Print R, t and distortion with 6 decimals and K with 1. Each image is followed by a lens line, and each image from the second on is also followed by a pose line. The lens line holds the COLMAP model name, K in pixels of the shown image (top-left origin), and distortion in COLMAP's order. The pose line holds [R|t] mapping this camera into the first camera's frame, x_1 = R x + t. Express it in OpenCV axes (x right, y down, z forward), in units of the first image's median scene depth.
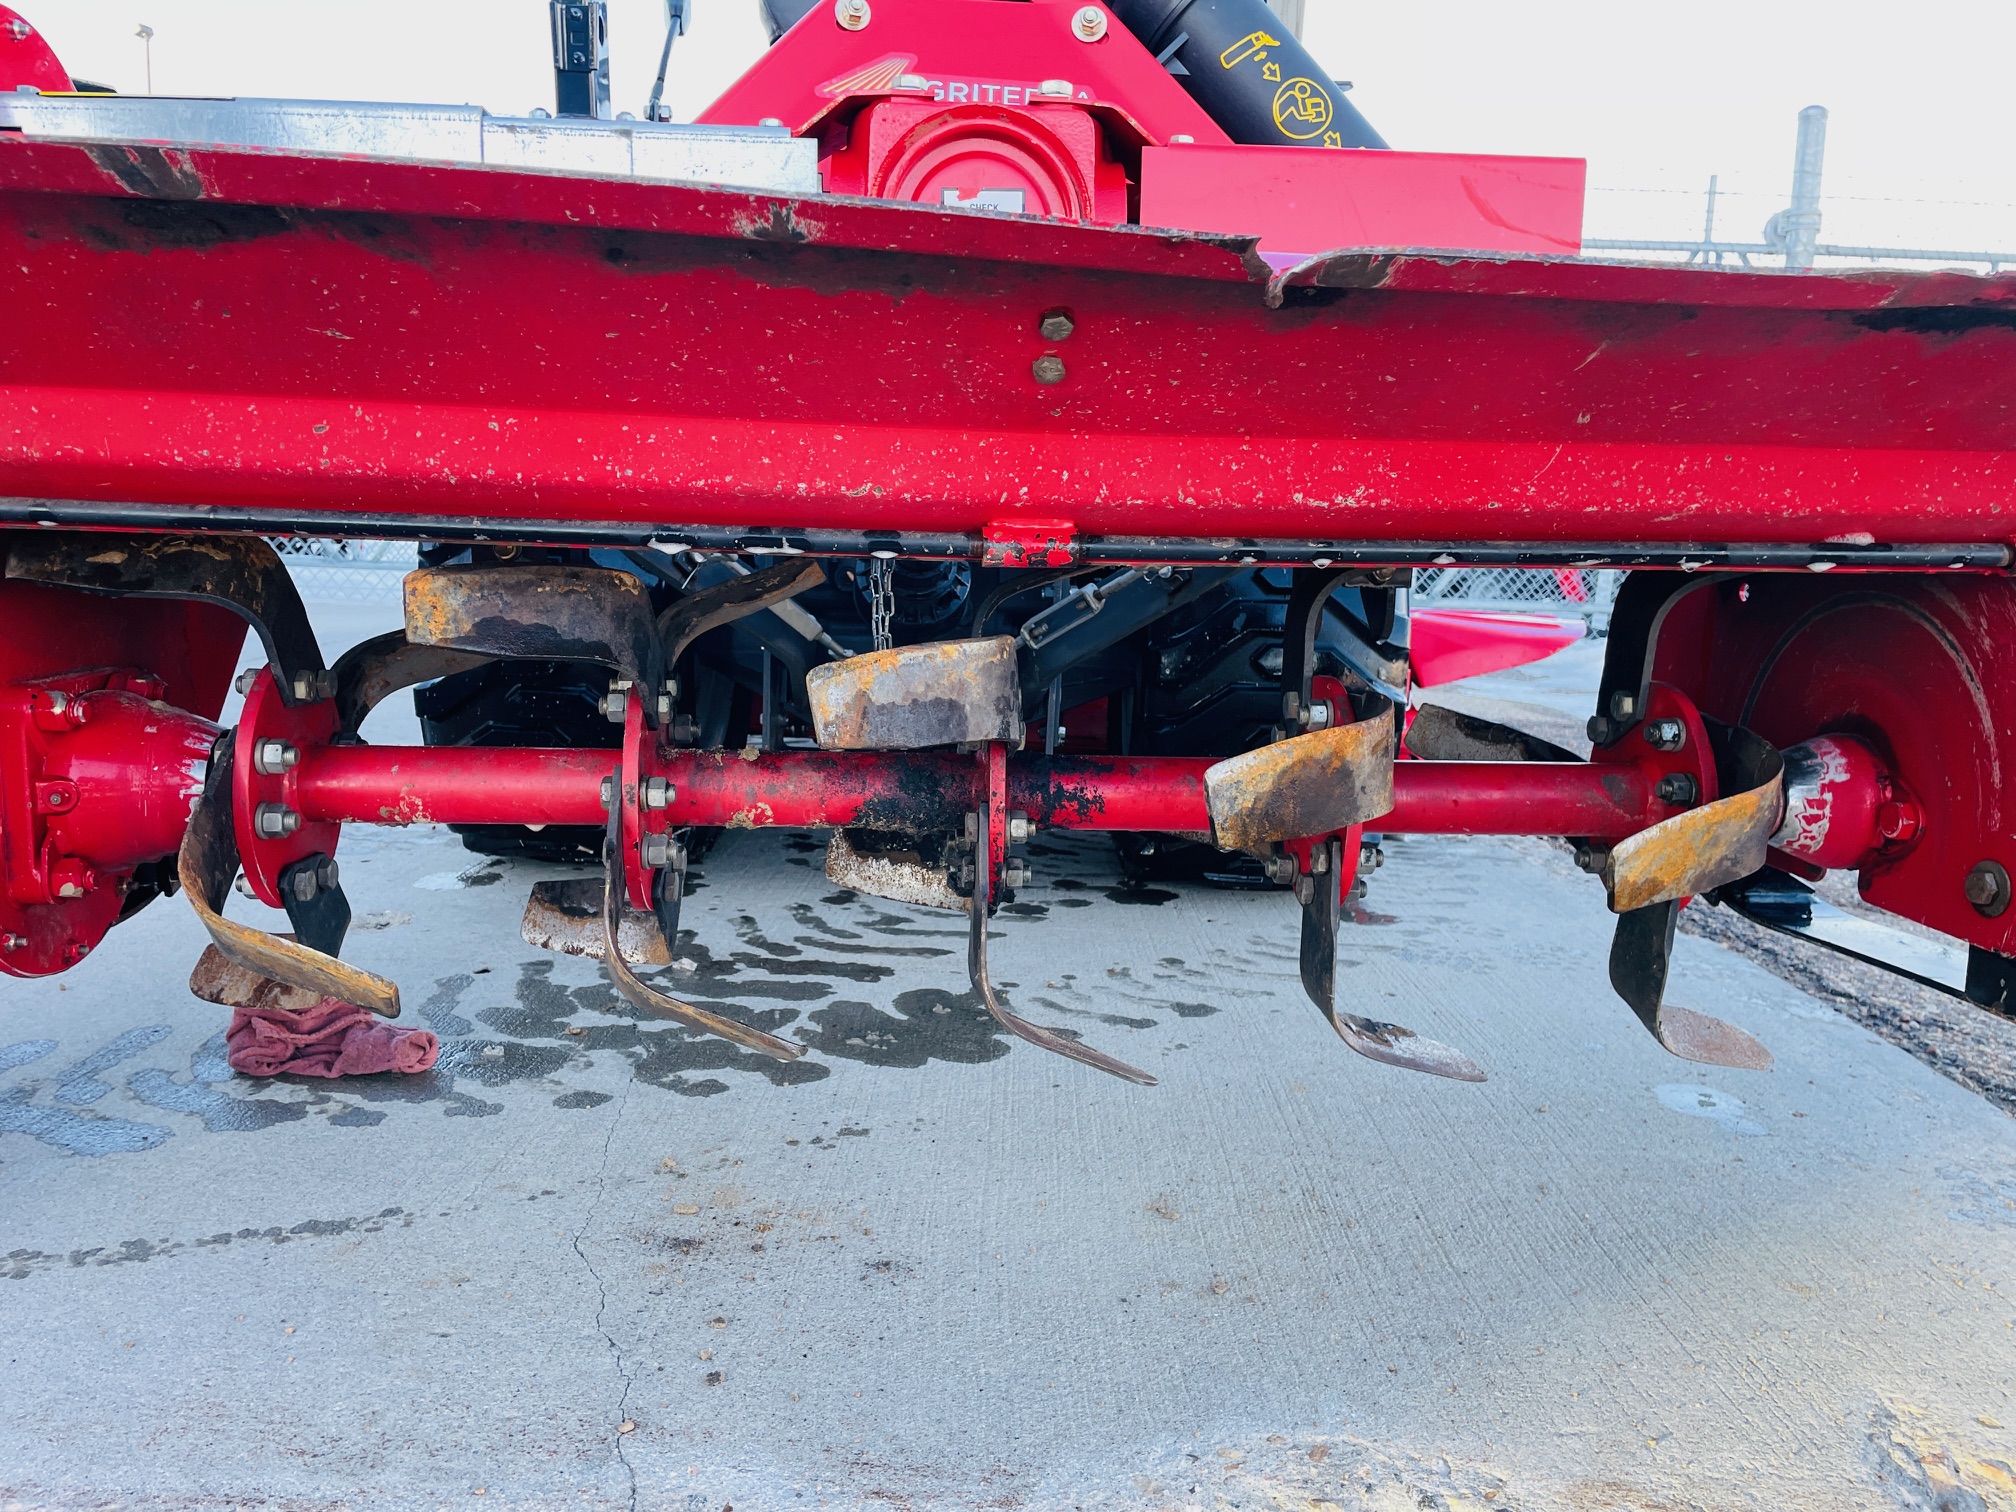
lens RADIAL K [[1524.0, 0, 1001.6], [0, 1524.0, 749.6], [0, 0, 1]] dist [0.080646, -0.102872]
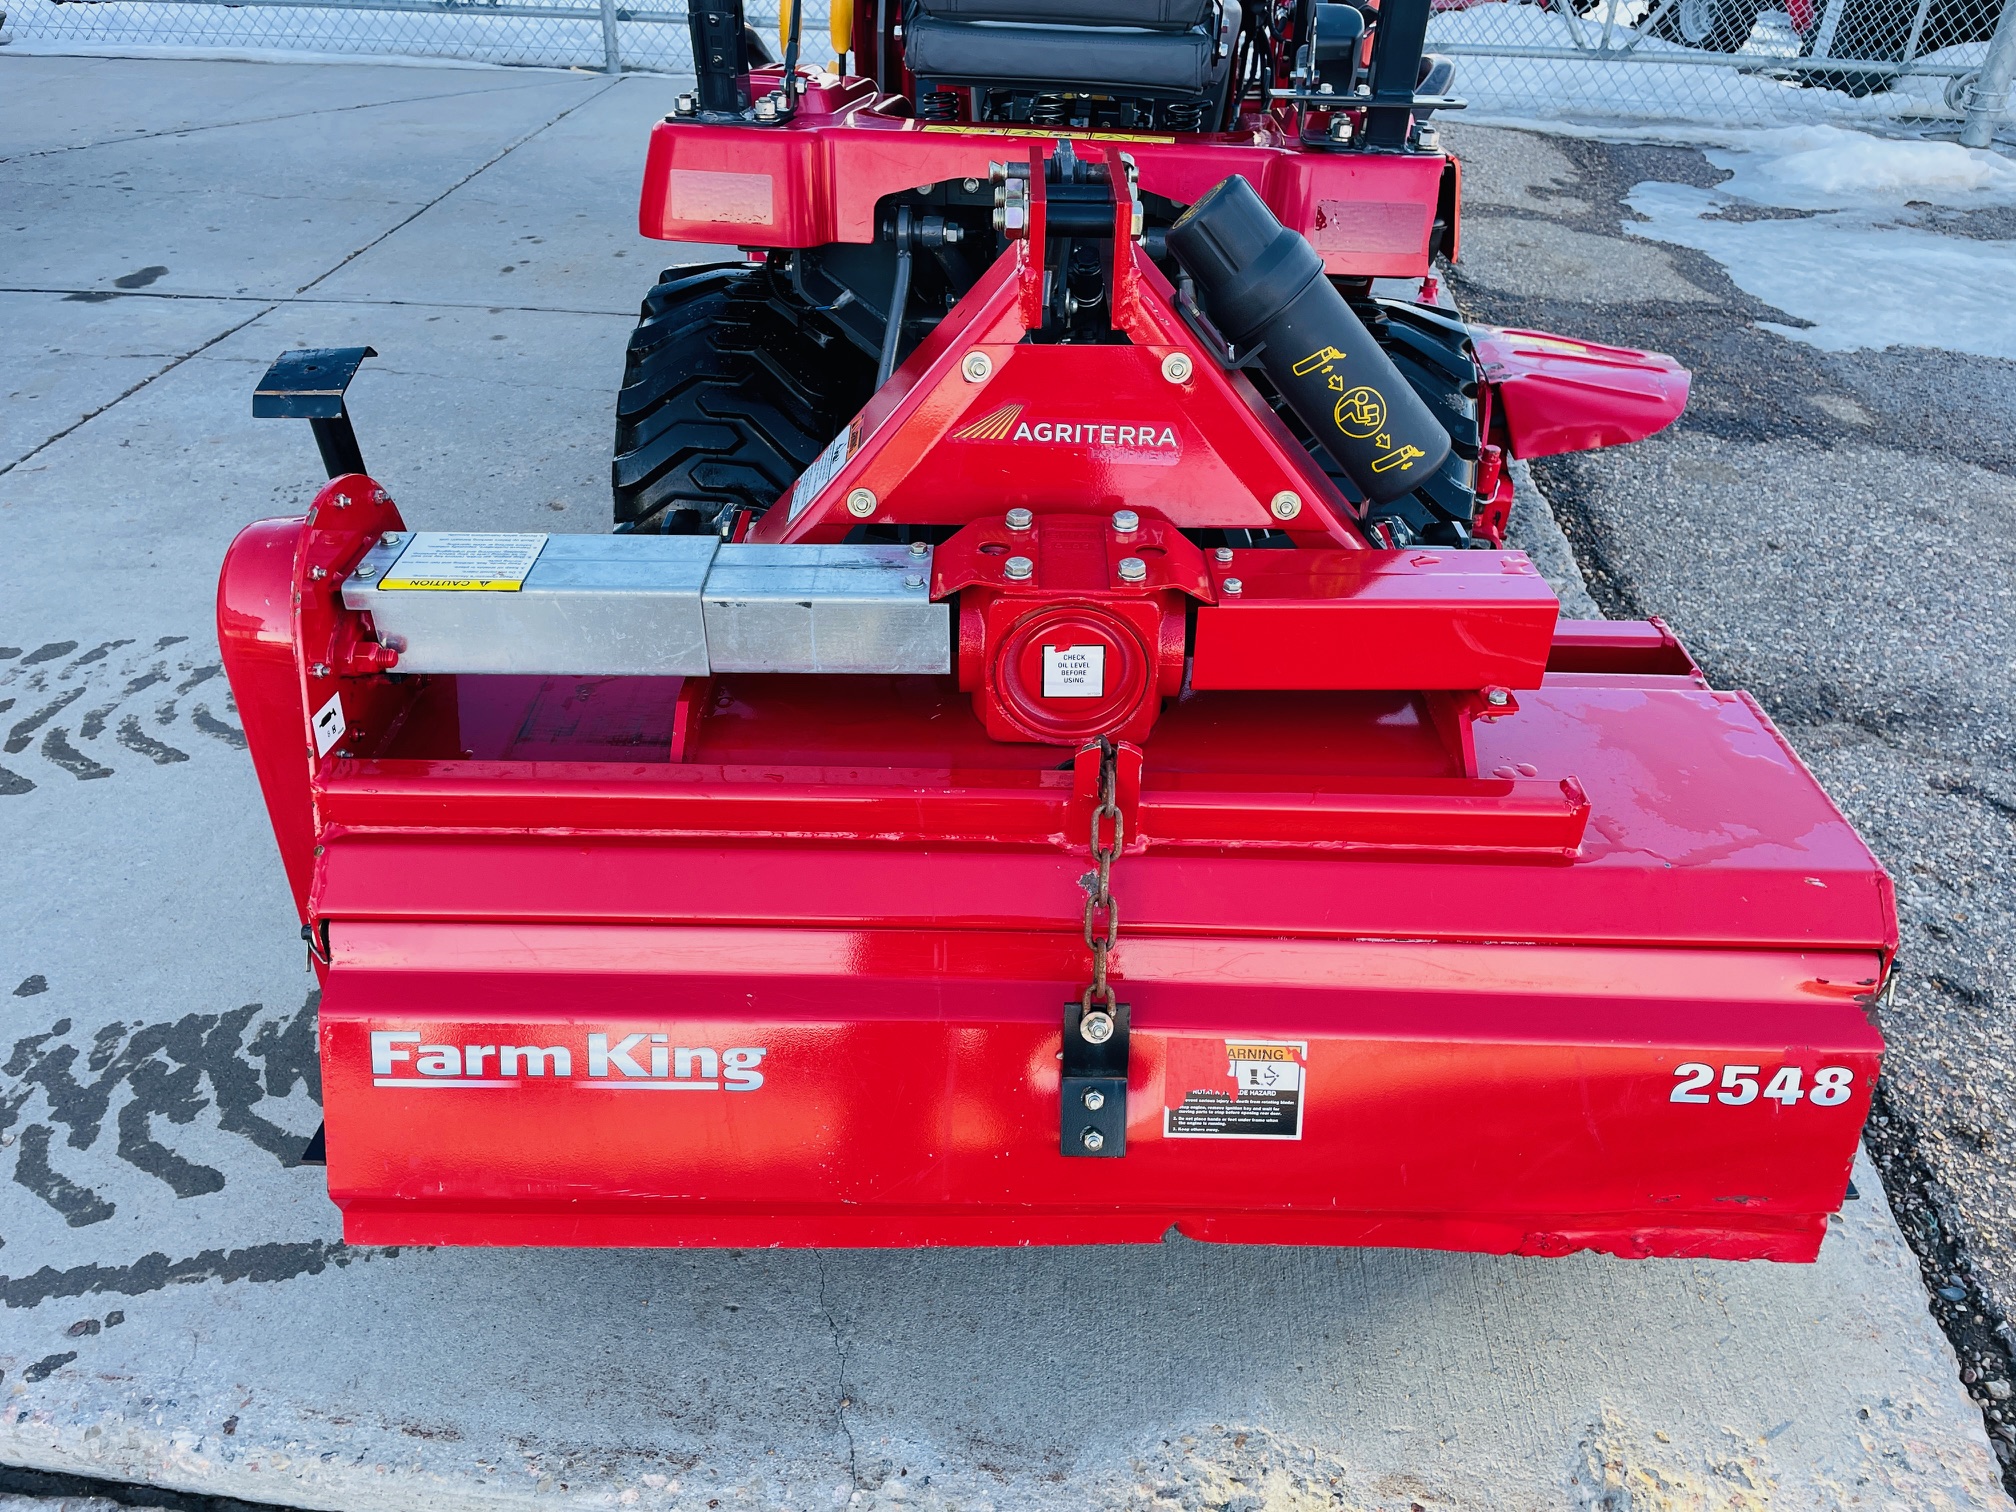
lens RADIAL K [[1524.0, 0, 1001.6], [0, 1524.0, 749.6], [0, 0, 1]] dist [0.080646, -0.102872]
pose [[0.995737, 0.045155, -0.080425, 0.042085], [-0.007387, 0.908205, 0.418461, -0.950102], [0.091938, -0.416083, 0.904667, -0.260641]]
